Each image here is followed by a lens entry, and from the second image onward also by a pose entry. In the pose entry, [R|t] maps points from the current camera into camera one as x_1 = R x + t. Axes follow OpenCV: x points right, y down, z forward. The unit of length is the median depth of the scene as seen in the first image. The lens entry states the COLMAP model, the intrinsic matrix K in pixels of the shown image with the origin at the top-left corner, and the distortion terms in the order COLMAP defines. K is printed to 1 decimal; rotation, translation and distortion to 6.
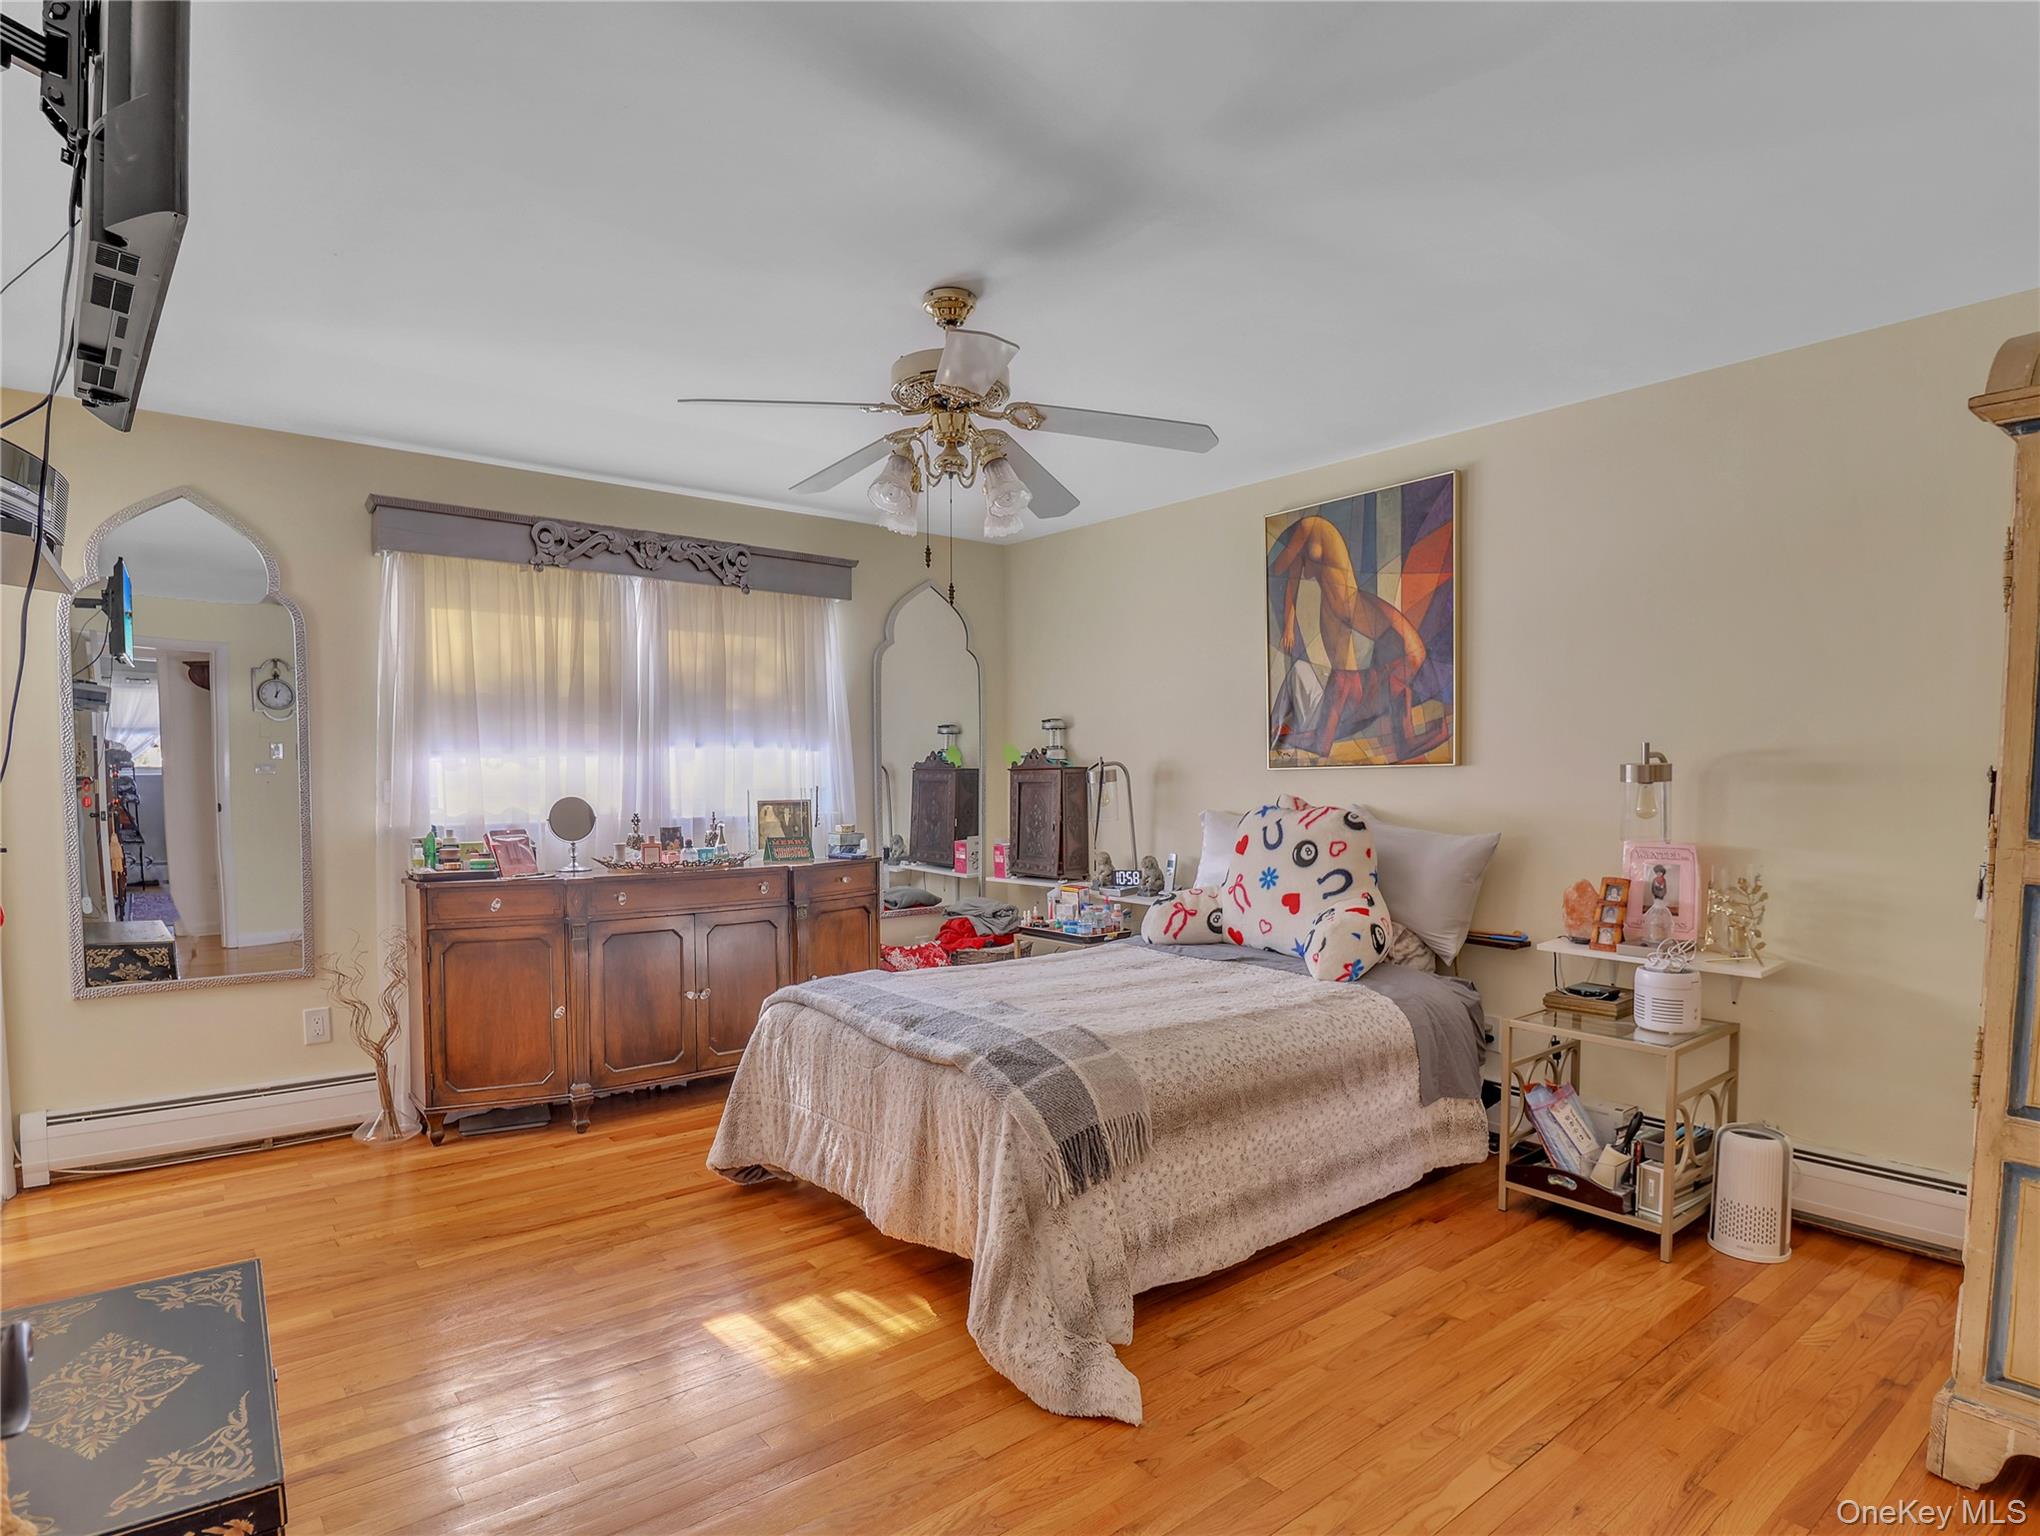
lens RADIAL K [[1130.8, 0, 1020.0], [0, 1130.8, 768.0], [0, 0, 1]] dist [-0.000327, 0.000008]
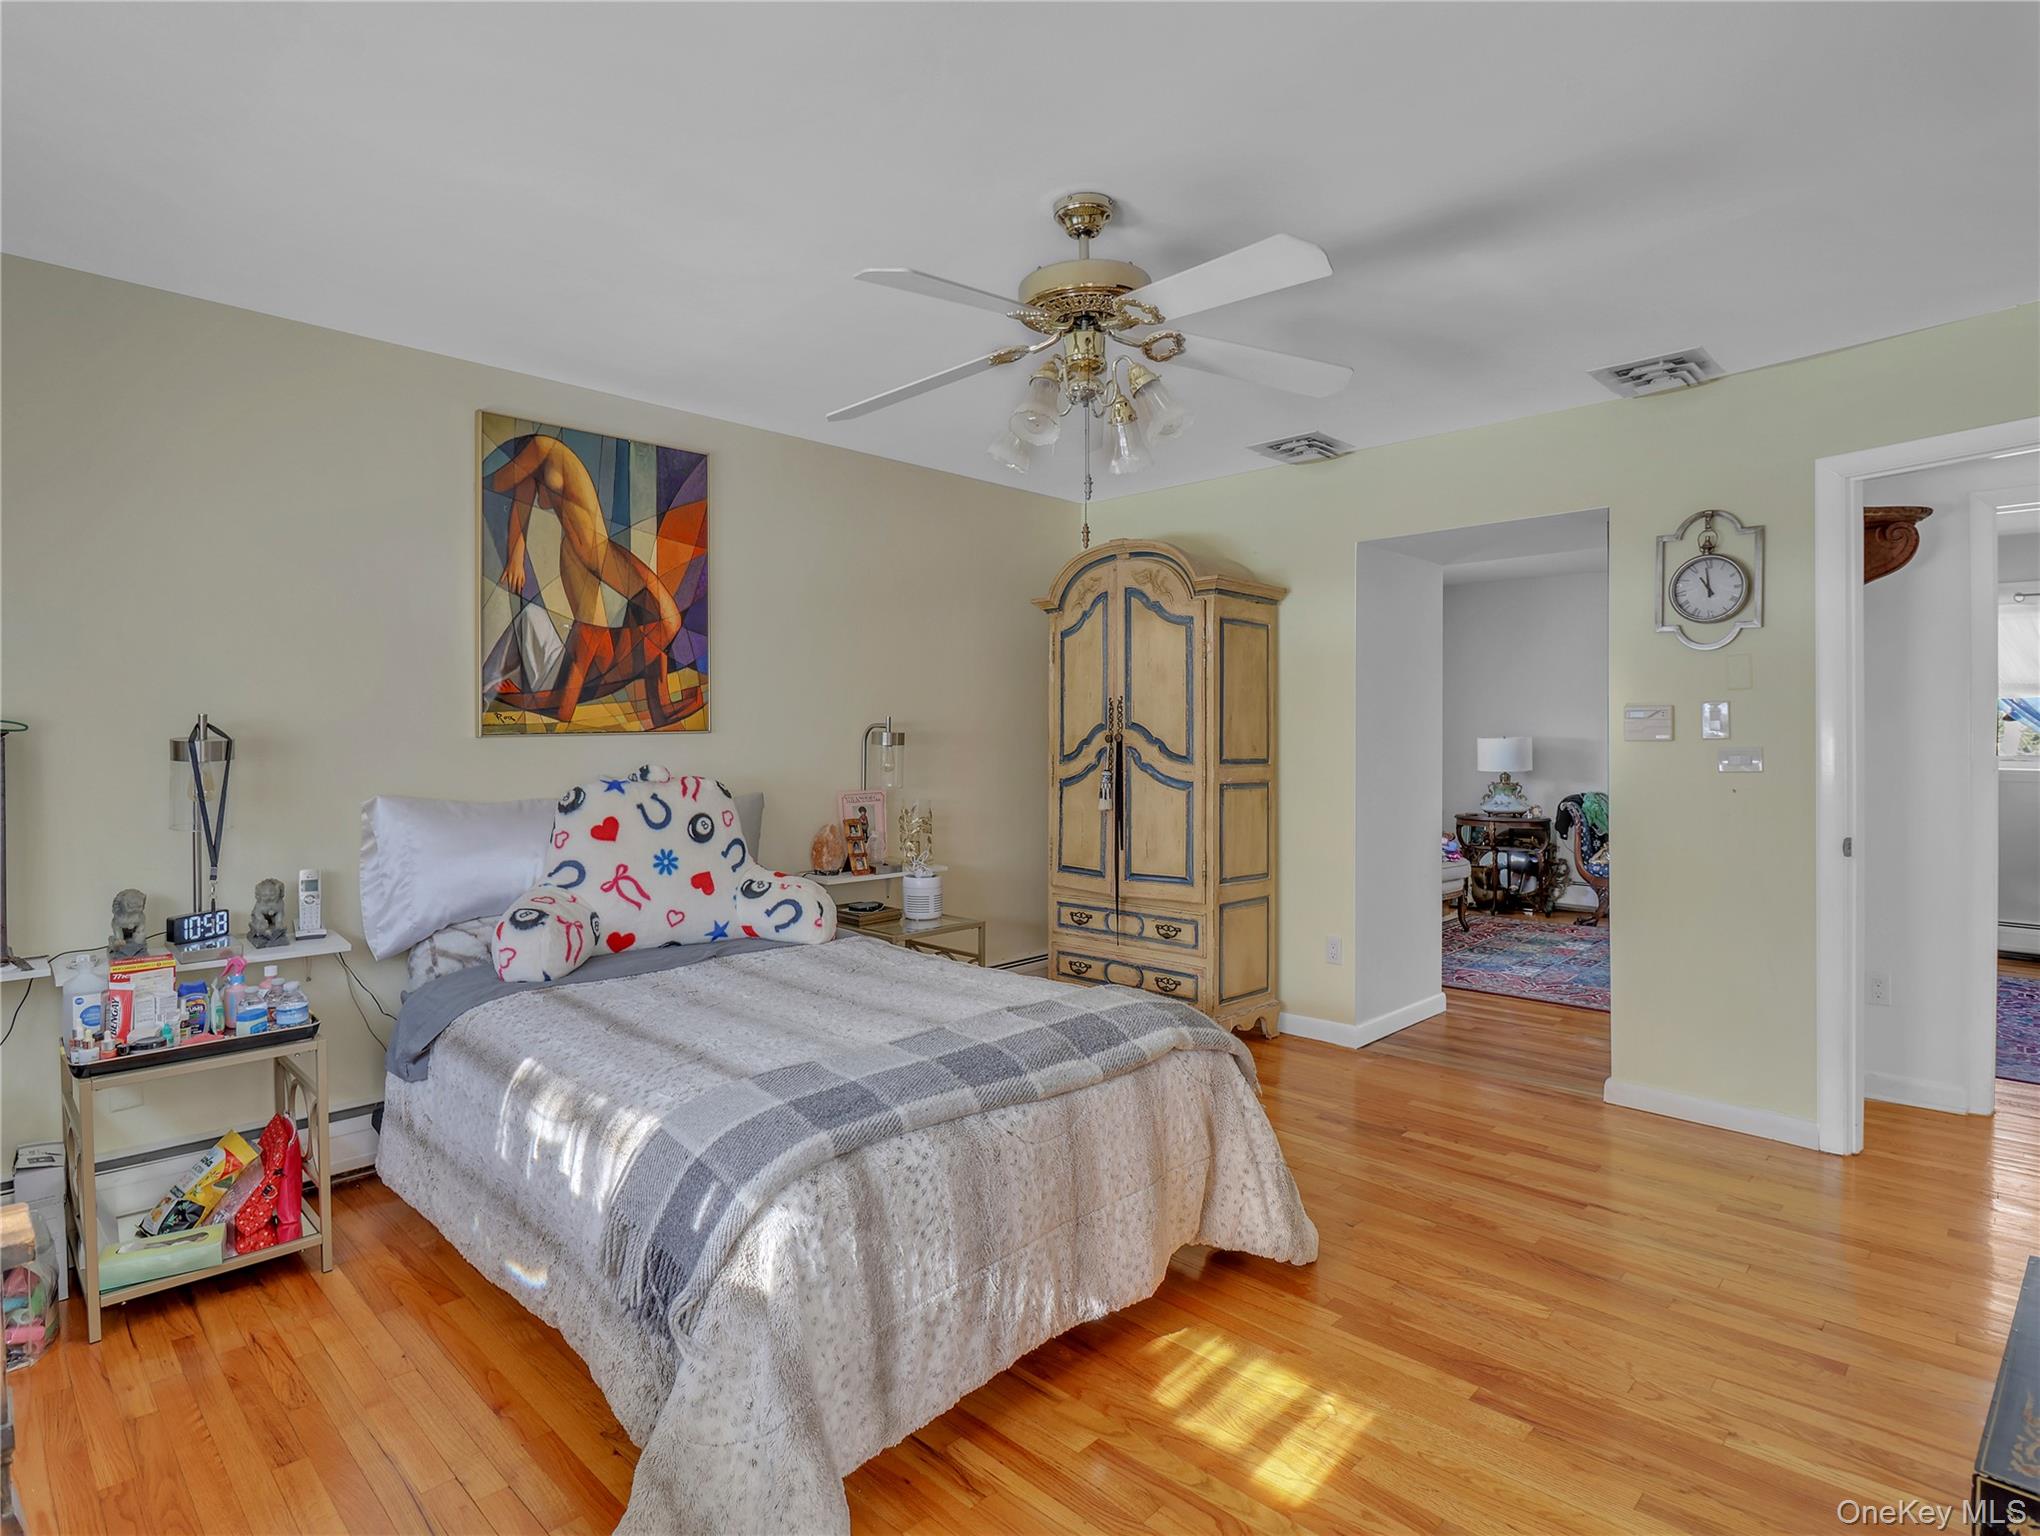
lens RADIAL K [[1054.0, 0, 1016.0], [0, 1054.0, 715.7], [0, 0, 1]] dist [0.001861, 0.000207]
pose [[-0.108090, 0.025800, 0.993806, -0.588455], [0.007640, 0.999655, -0.025121, 0.007867], [-0.994112, 0.004878, -0.108250, 0.789298]]
